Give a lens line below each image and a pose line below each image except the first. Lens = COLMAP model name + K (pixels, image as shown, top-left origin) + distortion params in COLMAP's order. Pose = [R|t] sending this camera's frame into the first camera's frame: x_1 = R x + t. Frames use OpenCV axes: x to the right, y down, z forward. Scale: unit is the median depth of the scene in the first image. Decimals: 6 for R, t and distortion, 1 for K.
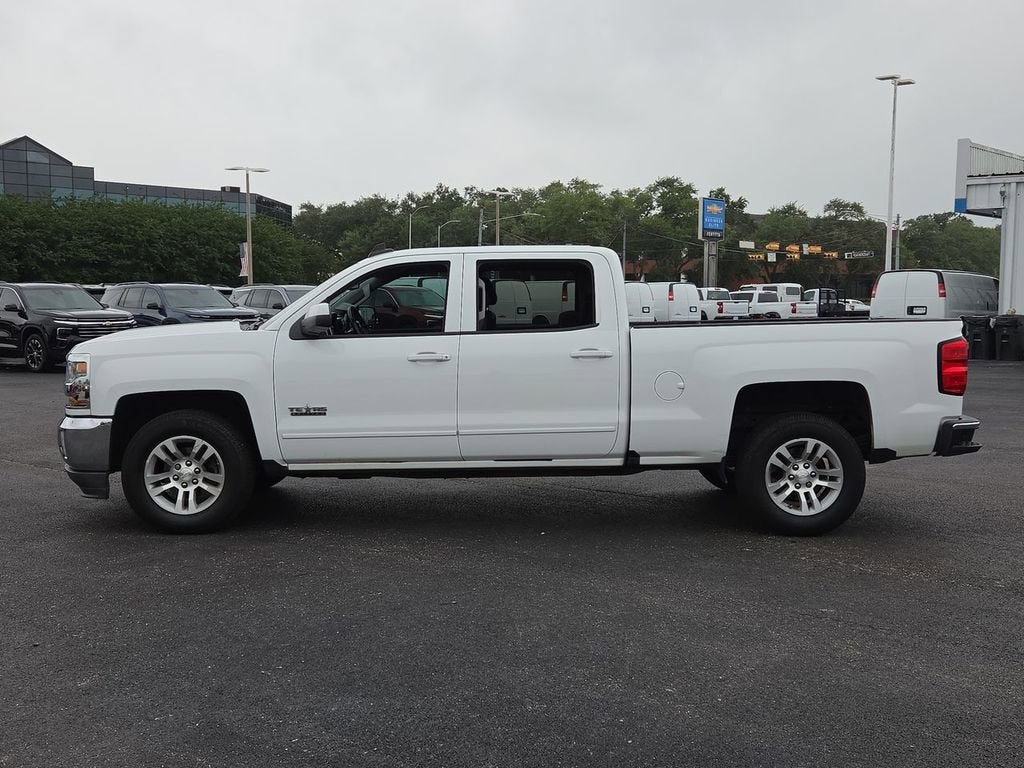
lens RADIAL K [[1156.7, 0, 524.0], [0, 1156.7, 385.9], [0, 0, 1]] dist [0.069560, -0.015907]
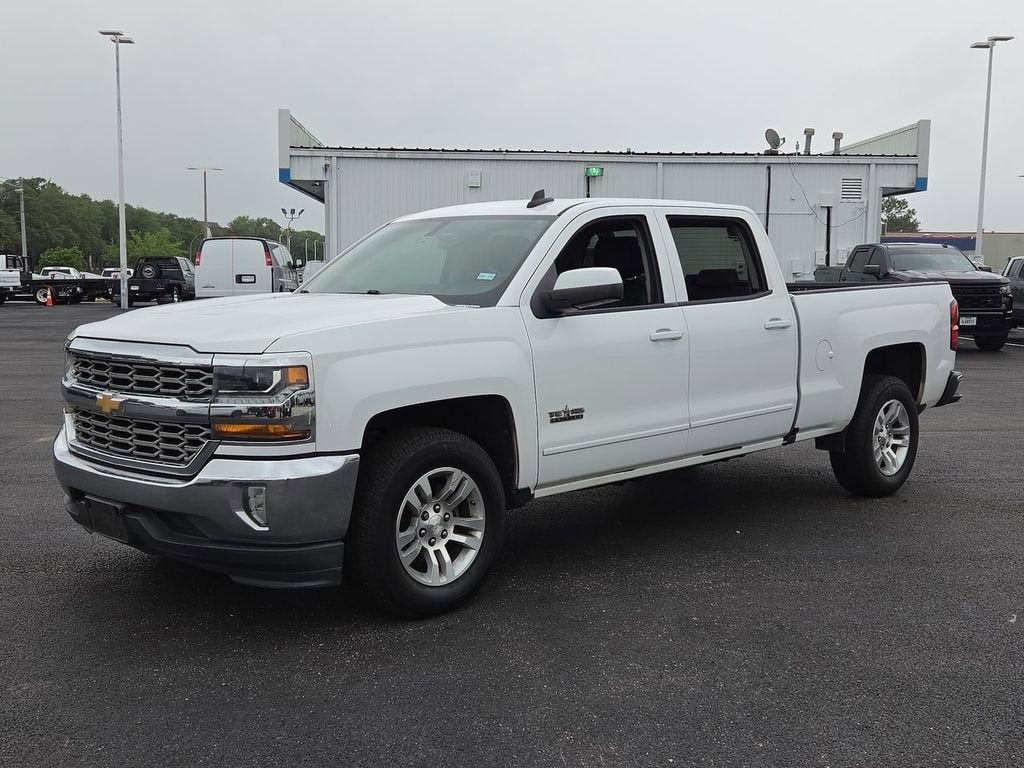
lens RADIAL K [[1158.0, 0, 519.1], [0, 1158.0, 382.3], [0, 0, 1]] dist [0.062739, 0.004945]
pose [[0.723529, -0.066934, 0.687041, -0.704382], [0.050909, 0.997751, 0.043592, -0.032108], [-0.688414, 0.003437, 0.725310, 0.482269]]
